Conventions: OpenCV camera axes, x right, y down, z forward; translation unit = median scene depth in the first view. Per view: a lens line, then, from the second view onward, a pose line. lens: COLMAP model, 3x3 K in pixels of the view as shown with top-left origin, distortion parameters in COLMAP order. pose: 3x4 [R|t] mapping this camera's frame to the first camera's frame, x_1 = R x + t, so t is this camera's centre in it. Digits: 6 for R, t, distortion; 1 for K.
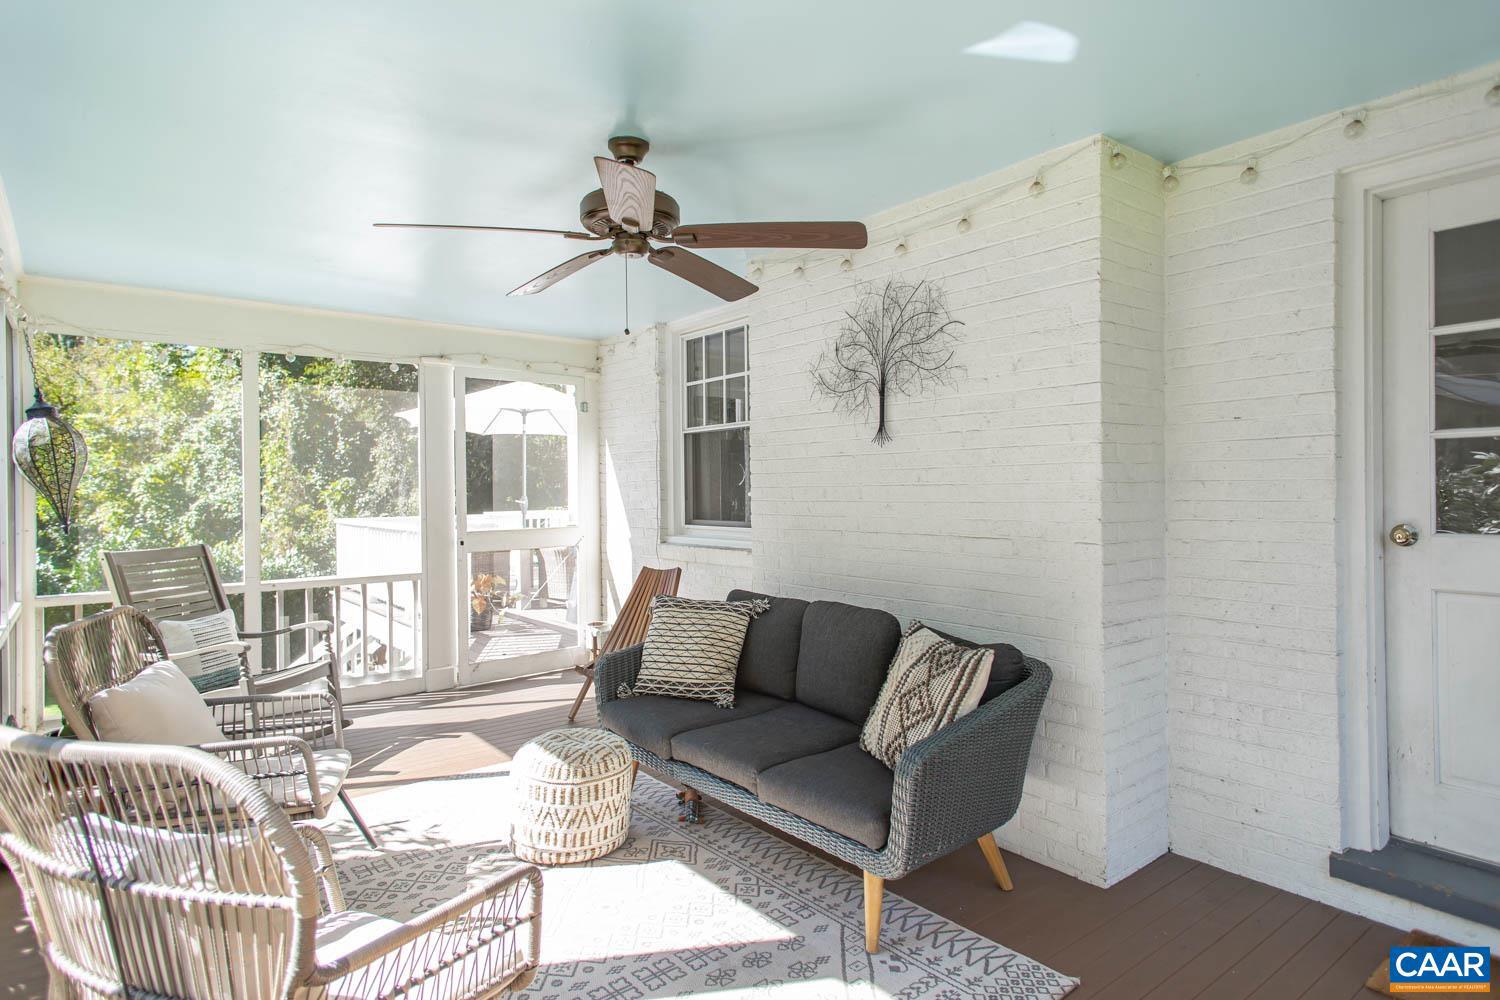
lens RADIAL K [[822.4, 0, 750.0], [0, 822.4, 500.0], [0, 0, 1]] dist [0.009763, 0.000392]
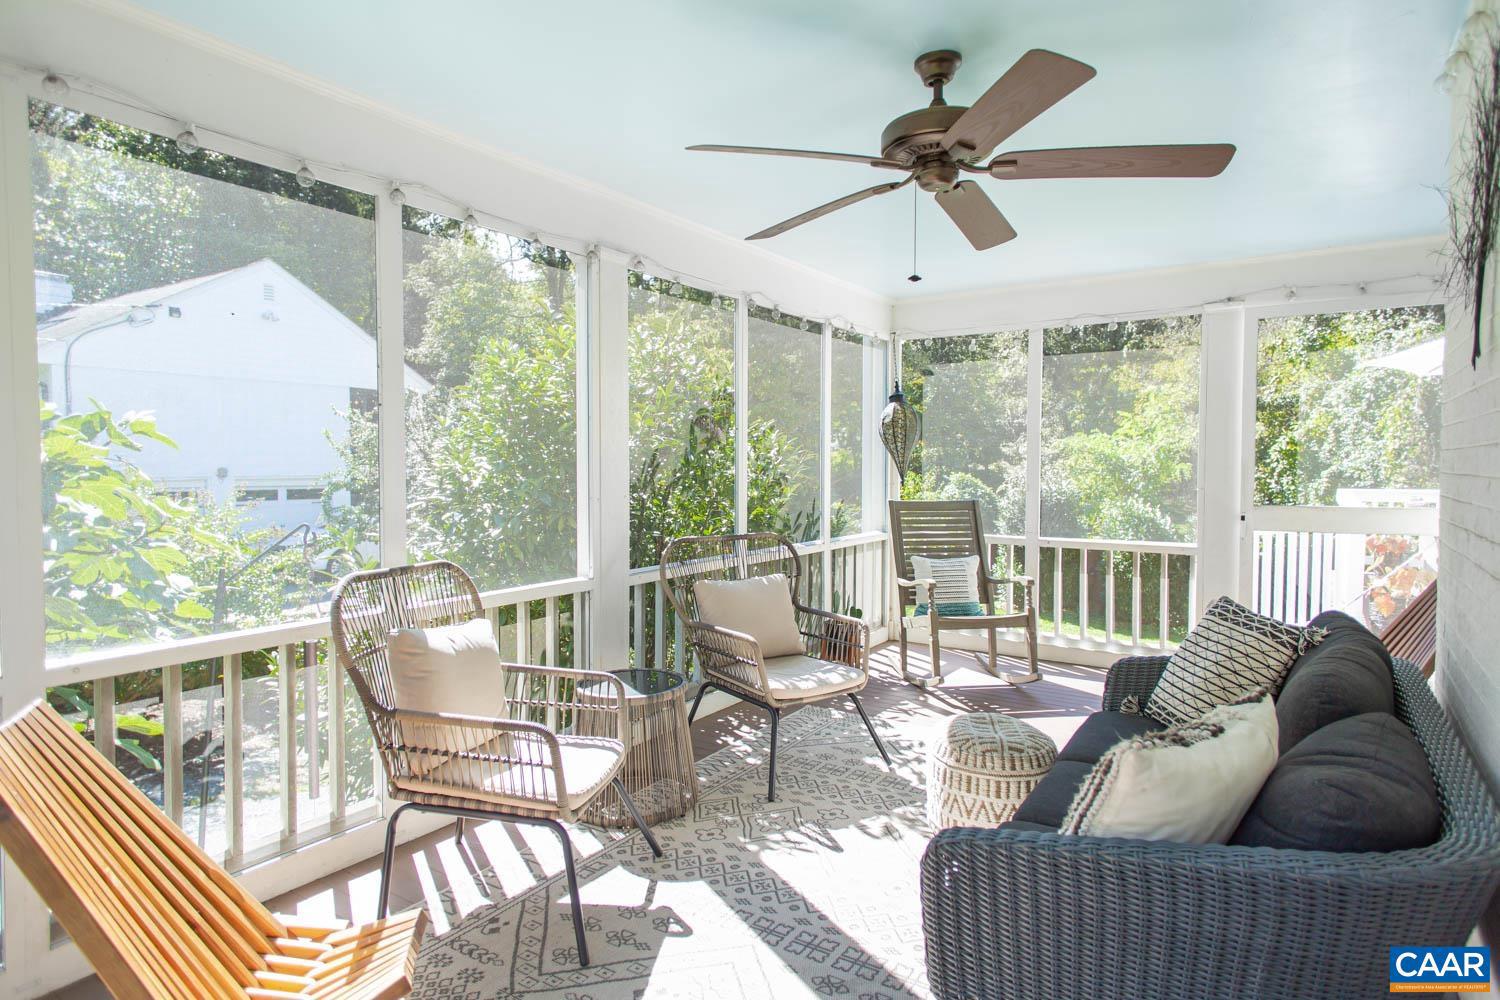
lens RADIAL K [[839.7, 0, 748.6], [0, 839.7, 493.4], [0, 0, 1]] dist [0.022224, 0.001371]
pose [[0.302359, 0.046078, -0.952080, 0.069883], [-0.016259, 0.998935, 0.043182, -0.000415], [0.953056, 0.002424, 0.302786, 0.054738]]
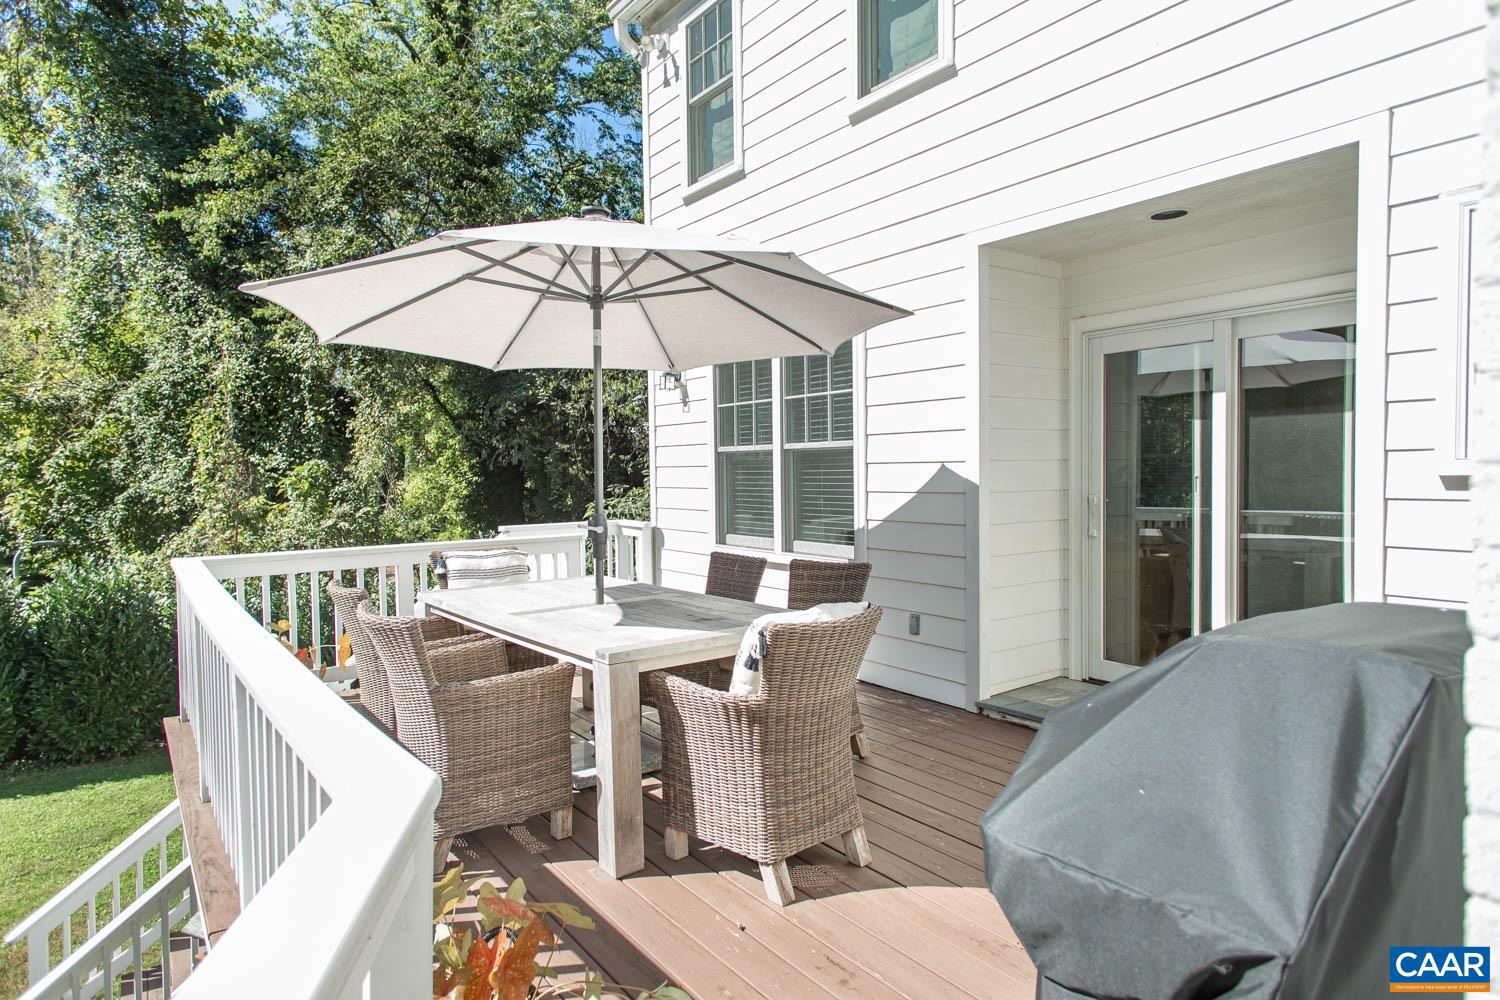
lens RADIAL K [[856.6, 0, 750.0], [0, 856.6, 500.0], [0, 0, 1]] dist [0.001950, -0.000514]
pose [[0.999630, -0.001396, -0.027154, -0.074414], [0.002119, 0.999643, 0.026627, -0.010110], [0.027107, -0.026675, 0.999277, 0.229152]]
